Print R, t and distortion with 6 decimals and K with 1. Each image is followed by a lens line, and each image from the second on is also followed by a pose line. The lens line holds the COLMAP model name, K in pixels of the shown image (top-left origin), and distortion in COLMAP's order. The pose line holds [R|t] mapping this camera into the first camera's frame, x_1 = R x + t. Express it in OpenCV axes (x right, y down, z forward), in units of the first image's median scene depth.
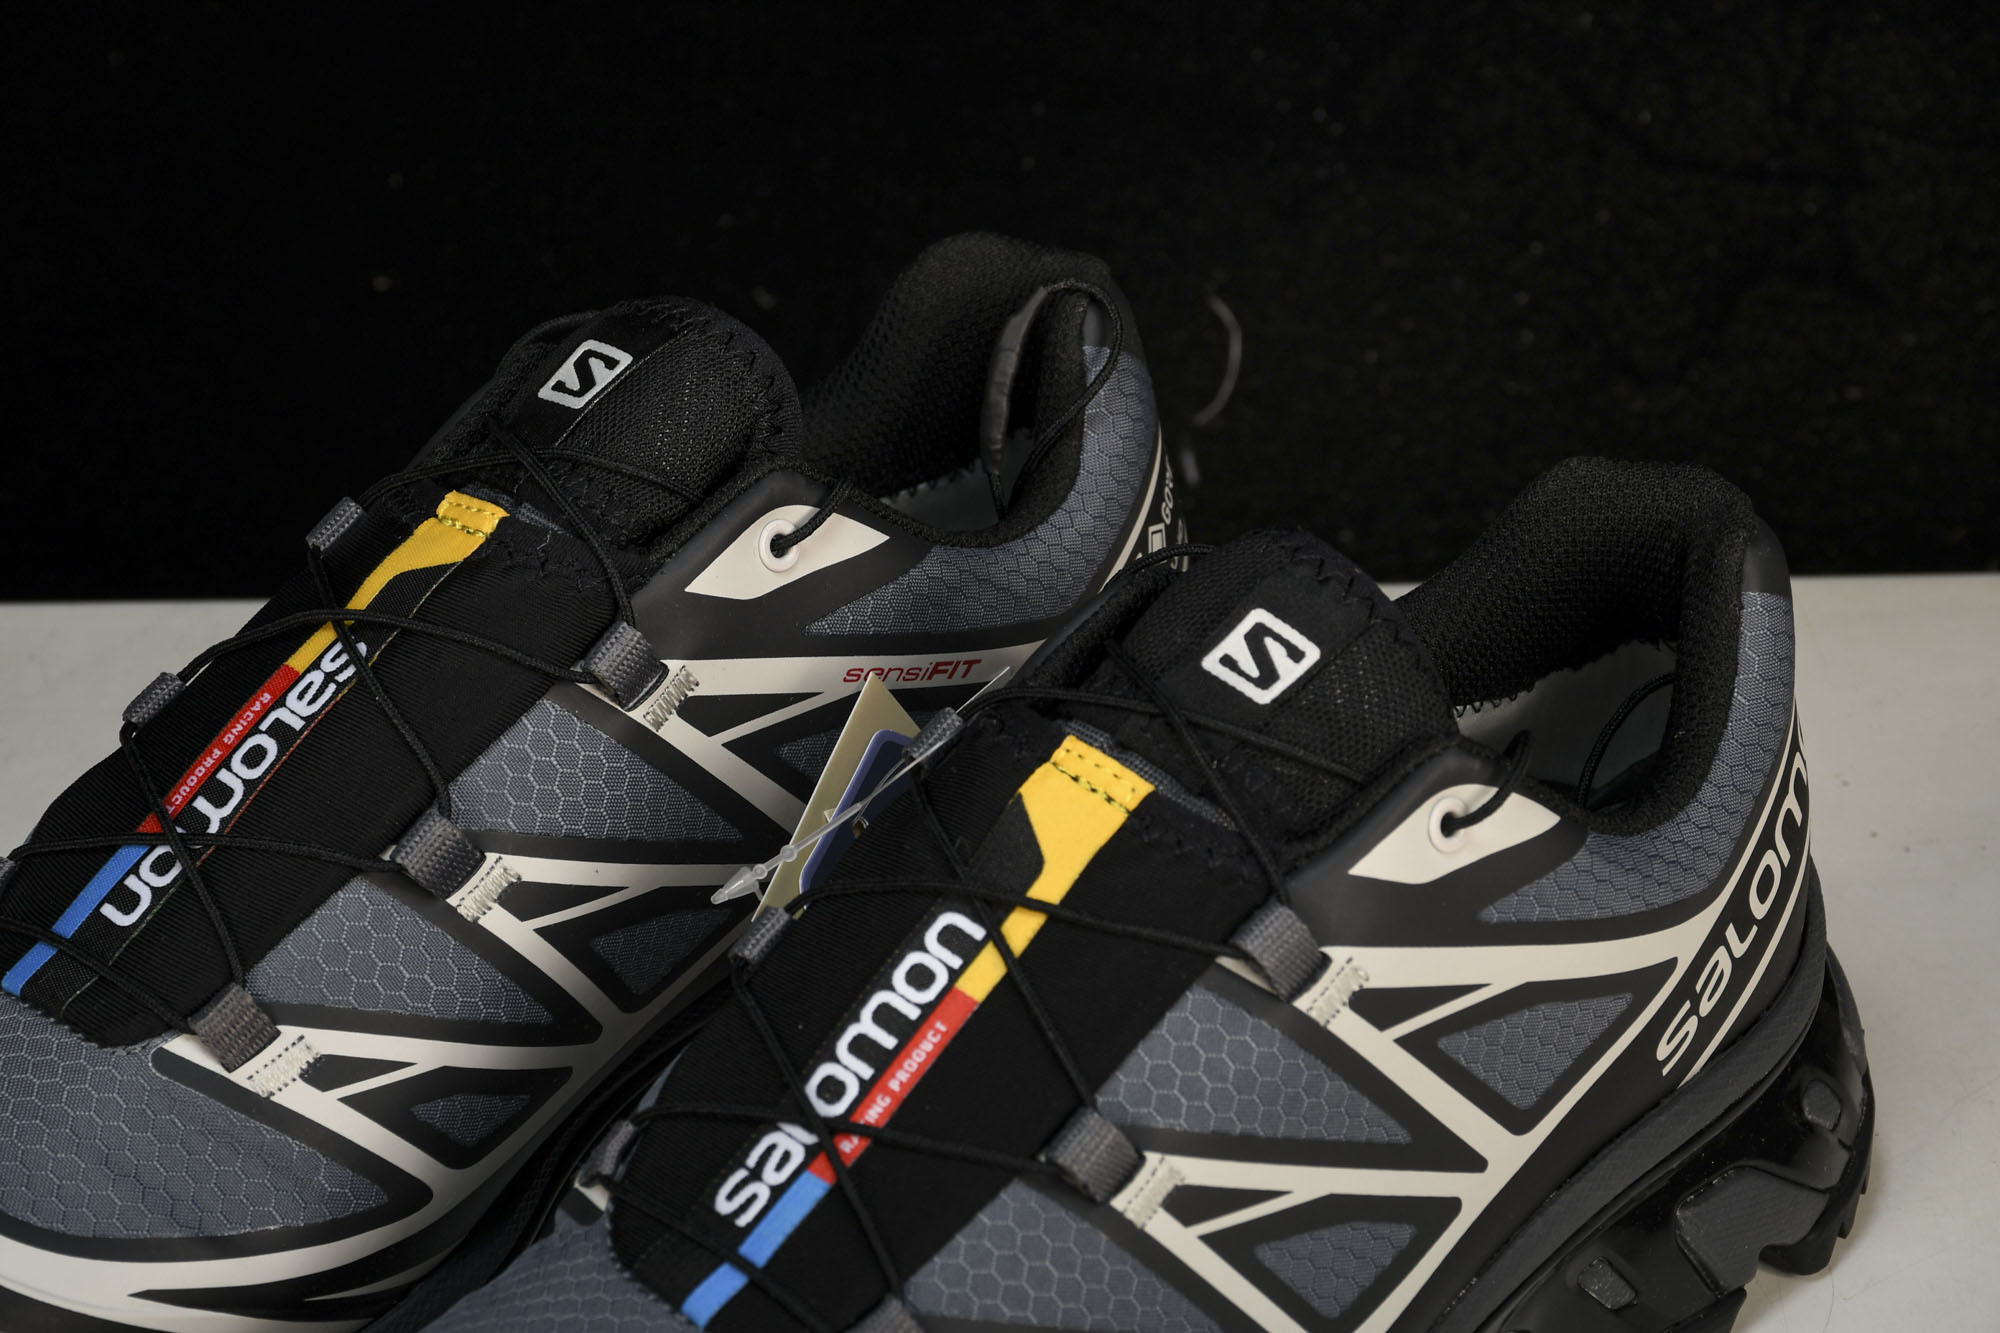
lens RADIAL K [[6511.9, 0, 965.3], [0, 6511.9, 671.2], [0, 0, 1]] dist [0.839582, 1.260116]
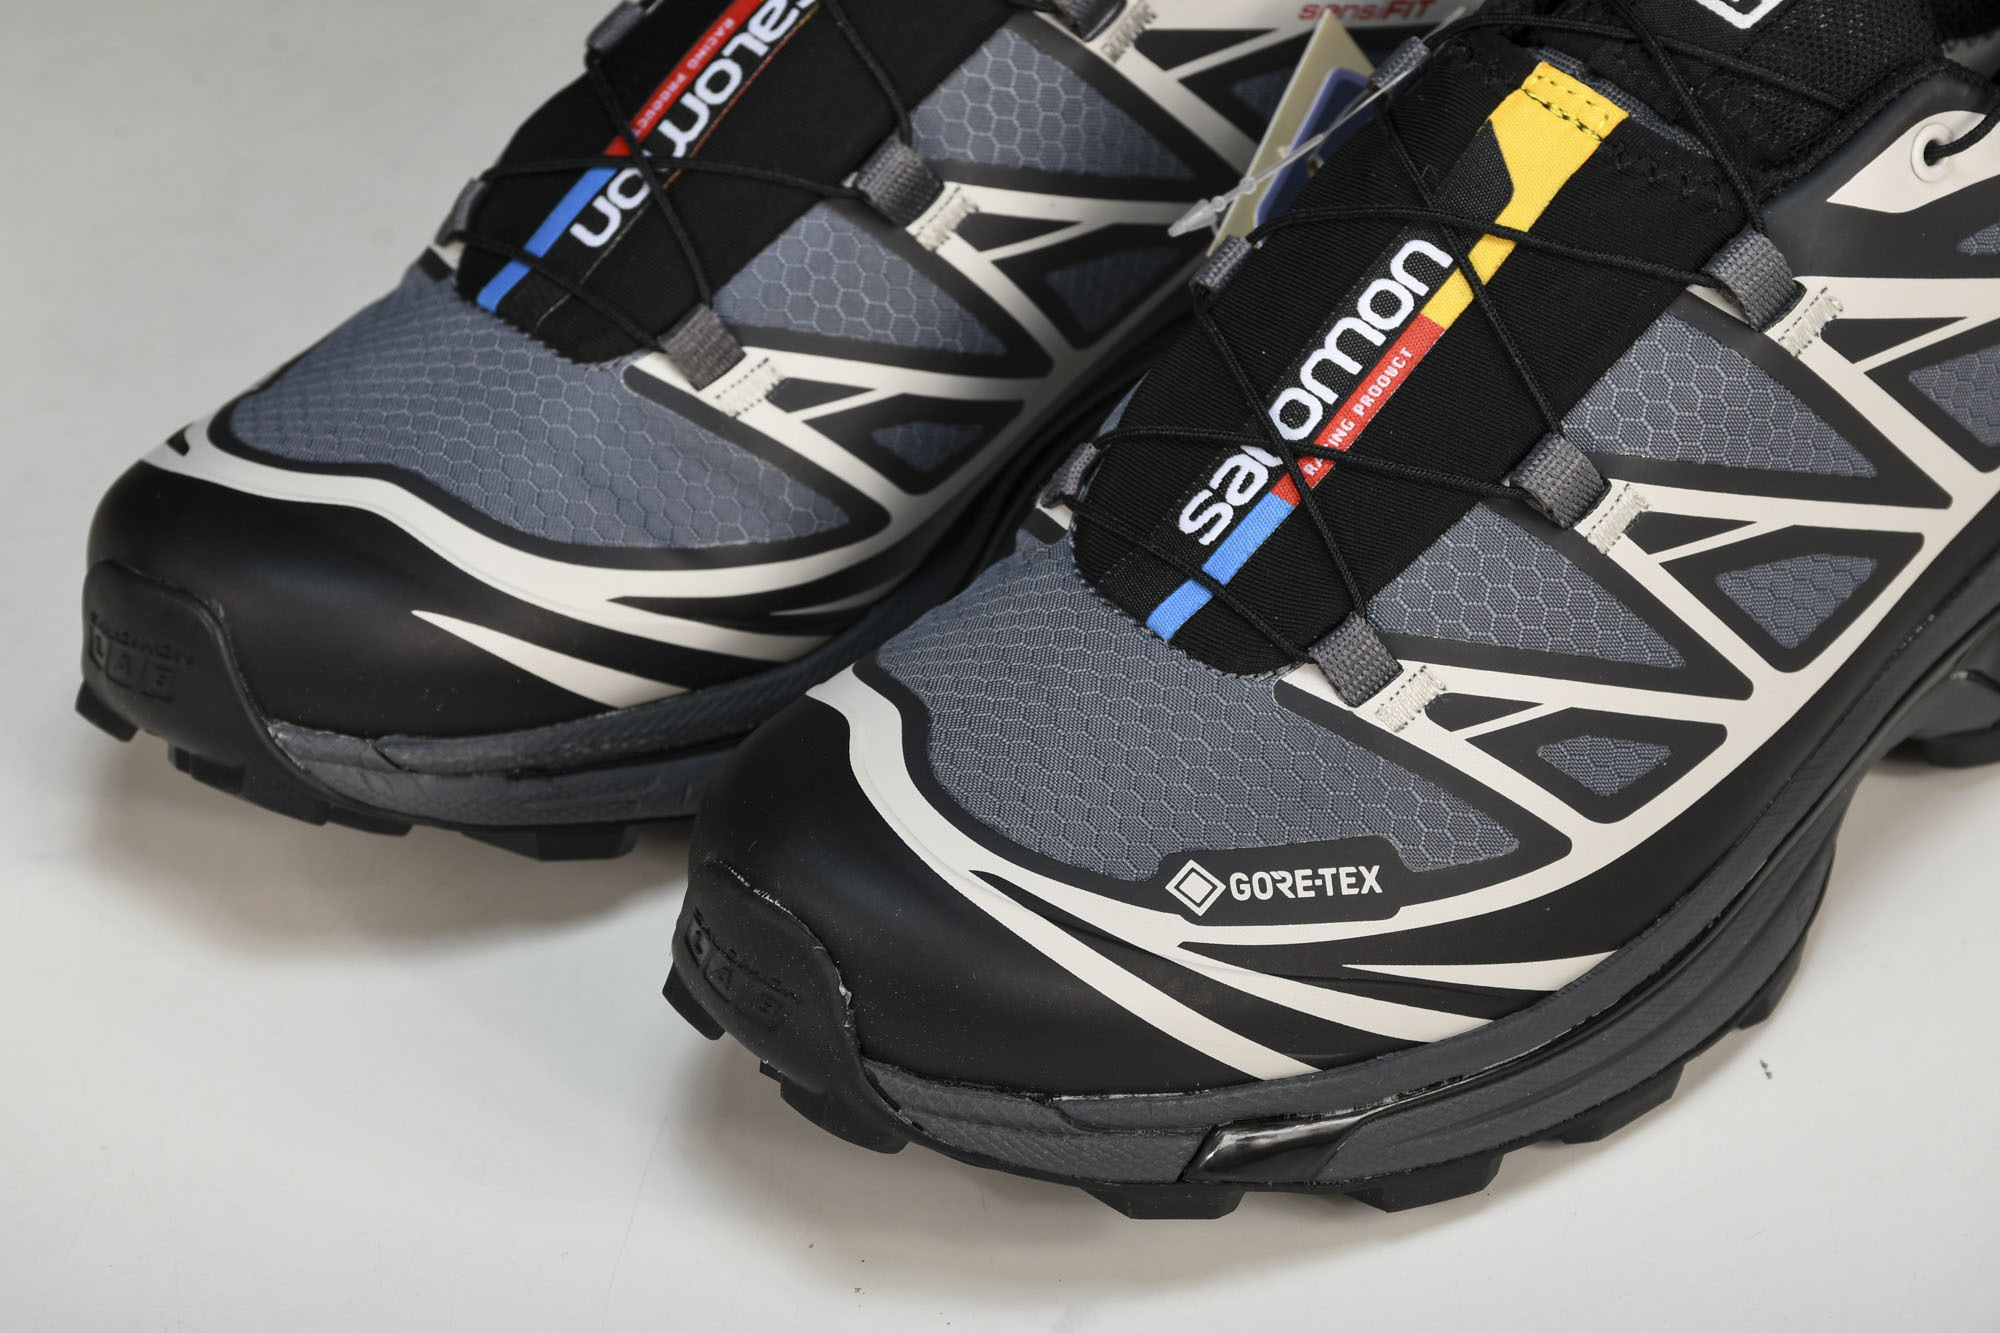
lens RADIAL K [[6511.9, 0, 965.3], [0, 6511.9, 671.2], [0, 0, 1]] dist [0.839582, 1.260116]
pose [[0.998971, 0.018036, -0.041607, -0.027705], [-0.014783, 0.996905, 0.077212, 0.025680], [0.042871, -0.076517, 0.996146, -0.007949]]
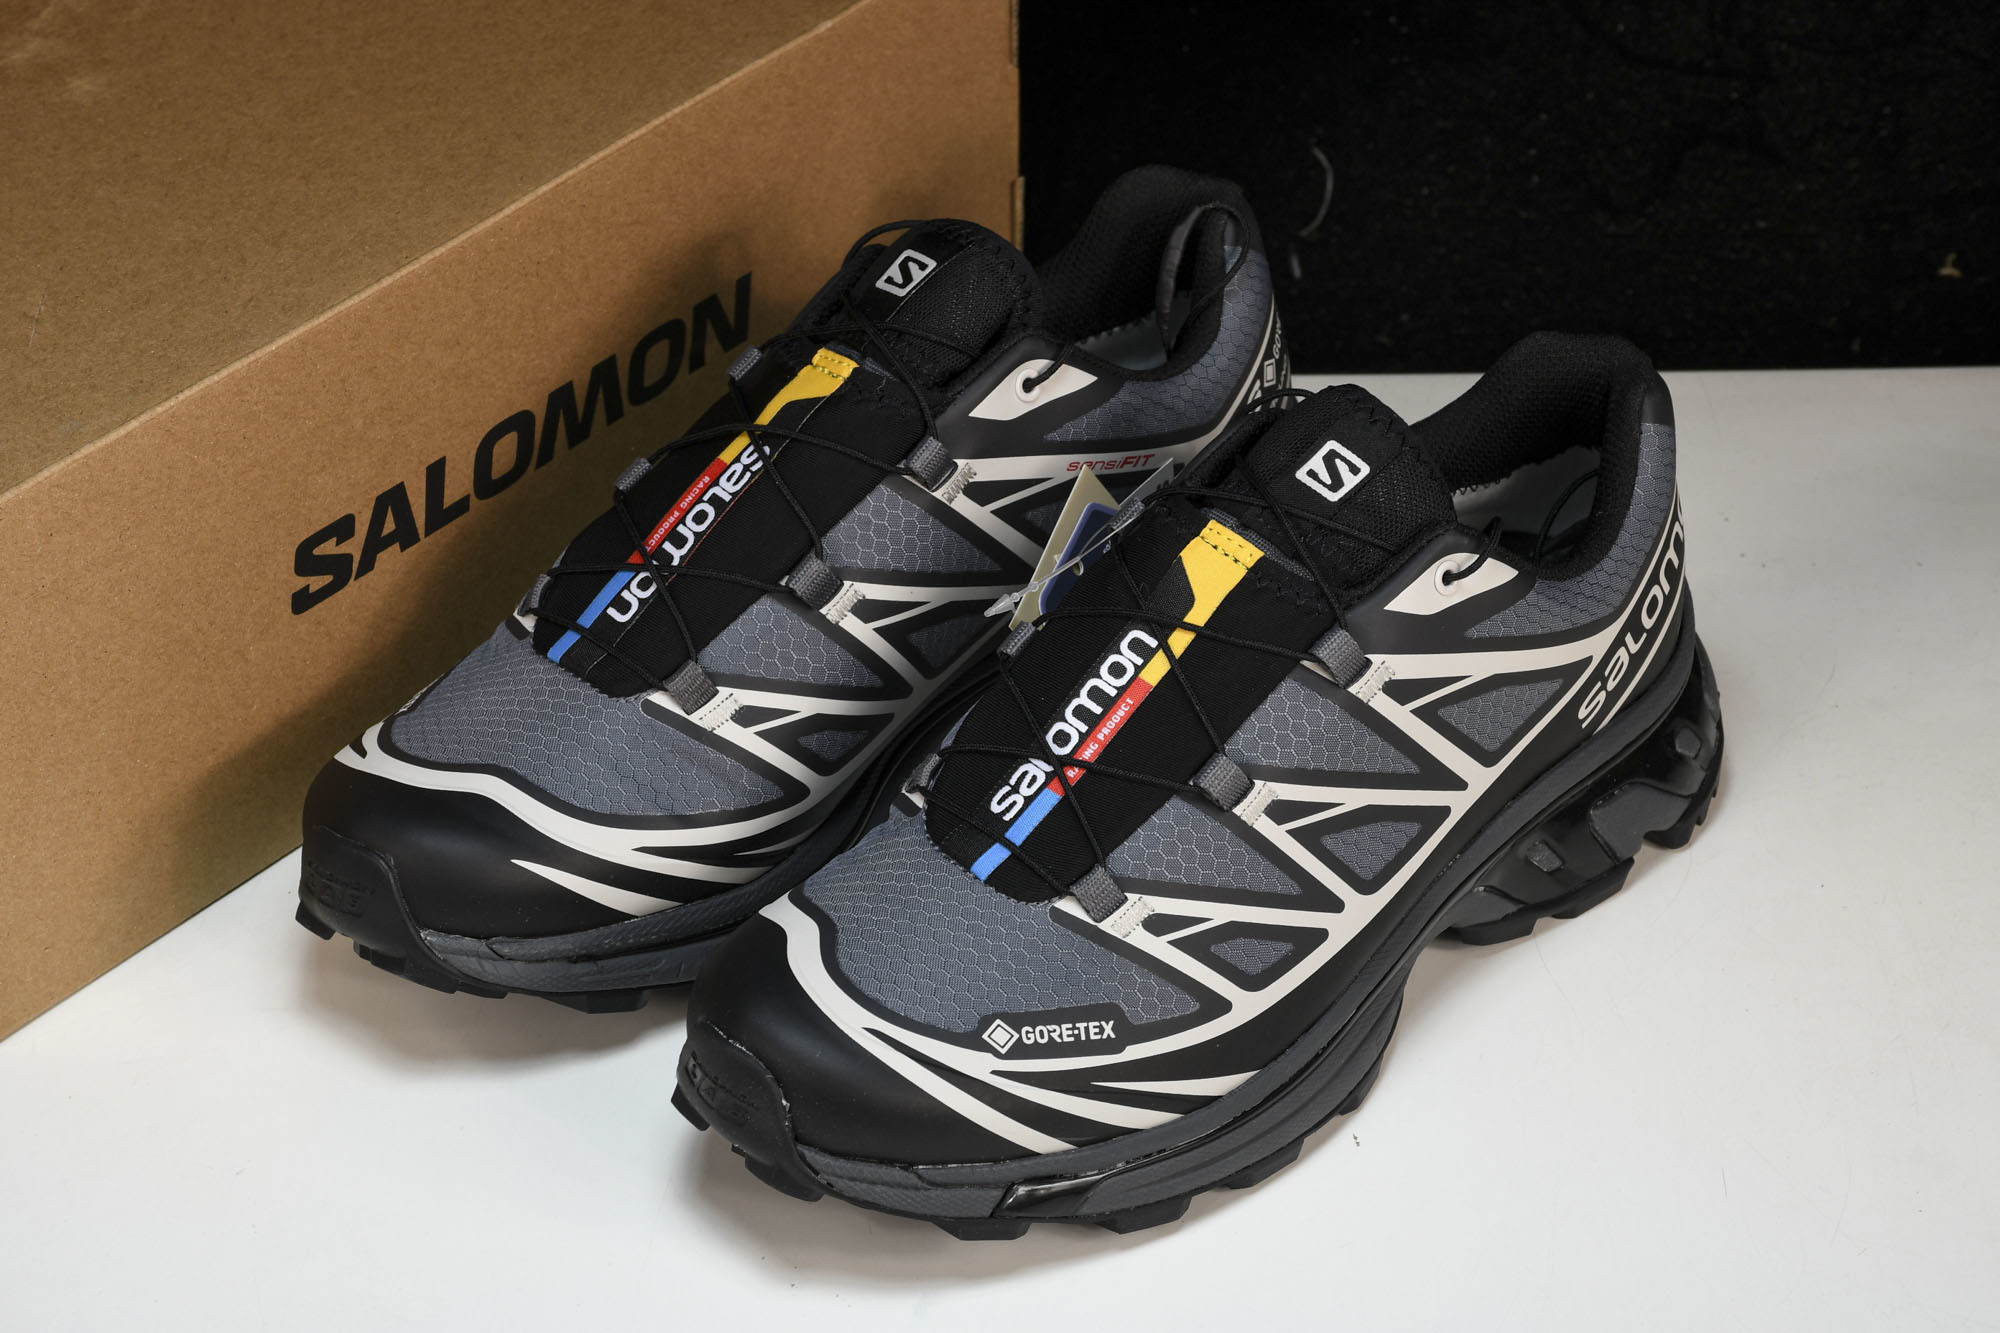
lens RADIAL K [[6083.9, 0, 973.6], [0, 6083.9, 661.1], [0, 0, 1]] dist [0.848307, -1.261466]
pose [[0.999714, 0.015183, -0.018493, -0.014226], [-0.013731, 0.996993, 0.076272, -0.068355], [0.019596, -0.075996, 0.996916, -0.494858]]
